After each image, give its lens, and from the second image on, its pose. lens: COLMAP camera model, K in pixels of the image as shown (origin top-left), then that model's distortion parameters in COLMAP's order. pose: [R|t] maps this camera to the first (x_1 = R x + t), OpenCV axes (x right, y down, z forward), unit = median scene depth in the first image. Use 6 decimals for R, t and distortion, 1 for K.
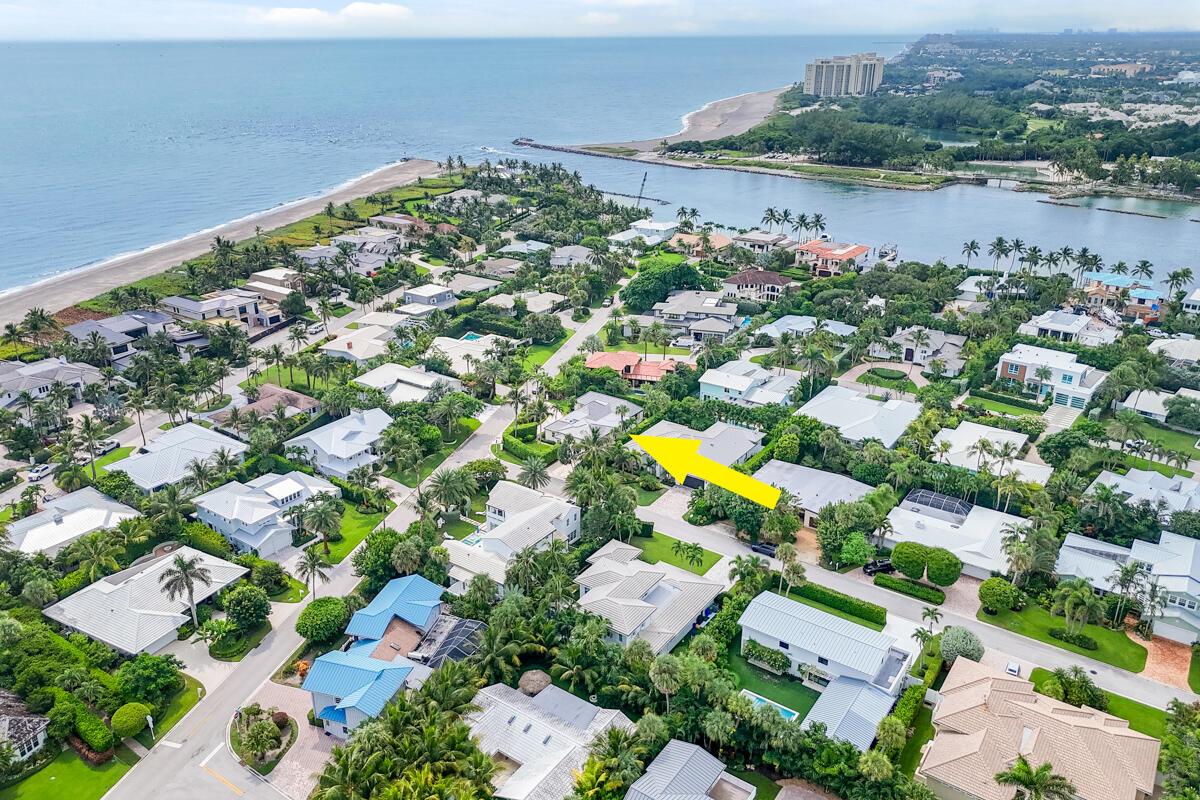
lens RADIAL K [[869.7, 0, 600.0], [0, 869.7, 400.0], [0, 0, 1]] dist [0.079461, -0.081324]
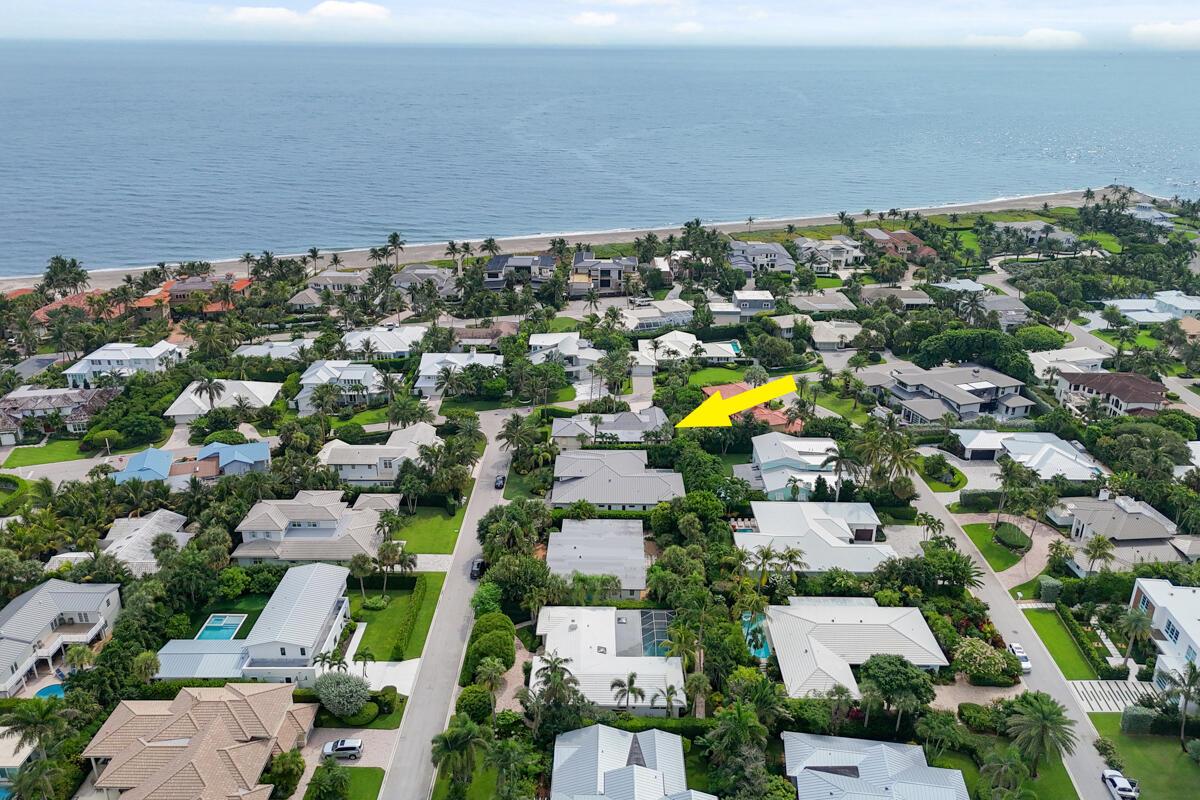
lens RADIAL K [[869.7, 0, 600.0], [0, 869.7, 400.0], [0, 0, 1]] dist [0.079461, -0.081324]
pose [[0.581613, 0.309986, -0.752087, 0.756371], [-0.326322, 0.935805, 0.133353, -0.139331], [0.745144, 0.167863, 0.645432, 0.373067]]
